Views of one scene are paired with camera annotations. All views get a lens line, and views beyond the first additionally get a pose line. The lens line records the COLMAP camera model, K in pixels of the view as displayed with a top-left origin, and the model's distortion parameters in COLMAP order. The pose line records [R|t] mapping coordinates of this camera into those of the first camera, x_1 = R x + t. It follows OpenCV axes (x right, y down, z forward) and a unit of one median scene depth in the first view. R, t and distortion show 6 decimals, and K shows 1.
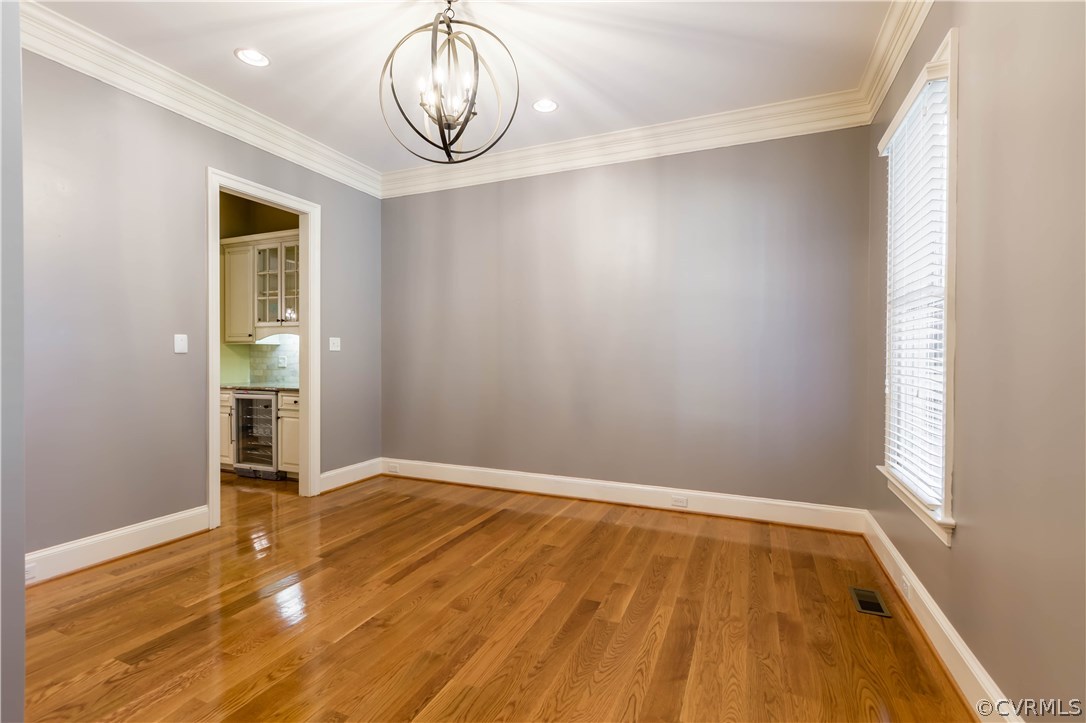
lens RADIAL K [[492.3, 0, 544.7], [0, 492.3, 359.1], [0, 0, 1]] dist [0.000284, -0.000524]
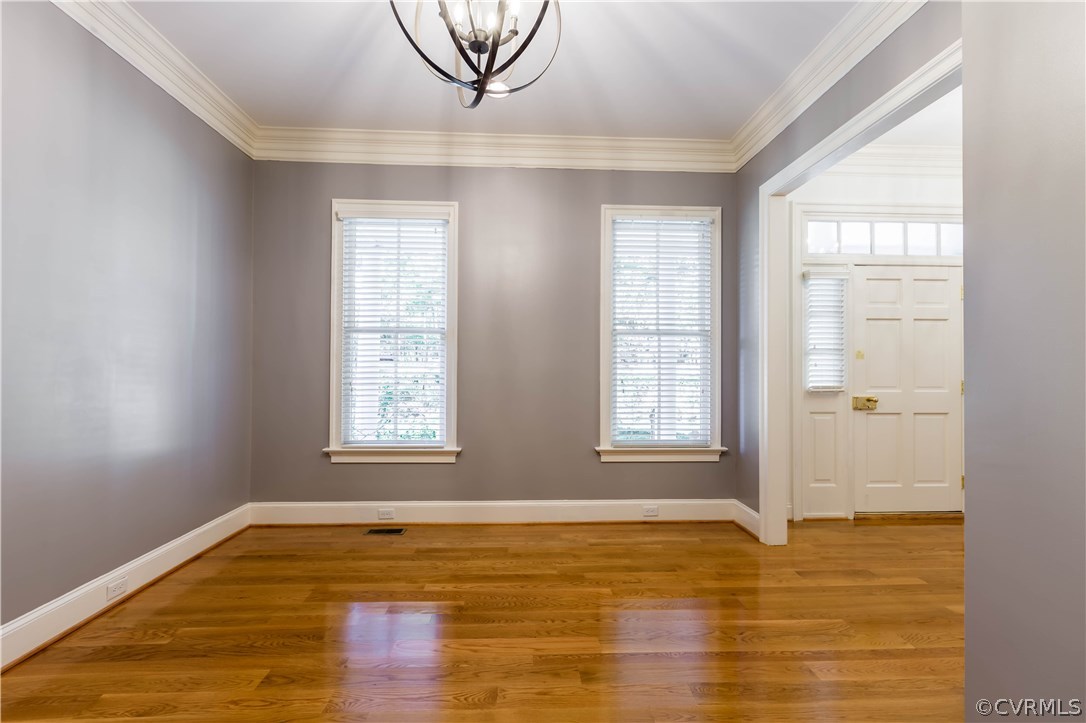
lens RADIAL K [[492.3, 0, 539.0], [0, 492.3, 361.4], [0, 0, 1]] dist [0.000284, -0.000524]
pose [[-0.432282, 0.008998, 0.901694, -0.865859], [0.006326, 0.999956, -0.006946, -0.002983], [-0.901716, 0.002701, -0.432320, 1.223958]]
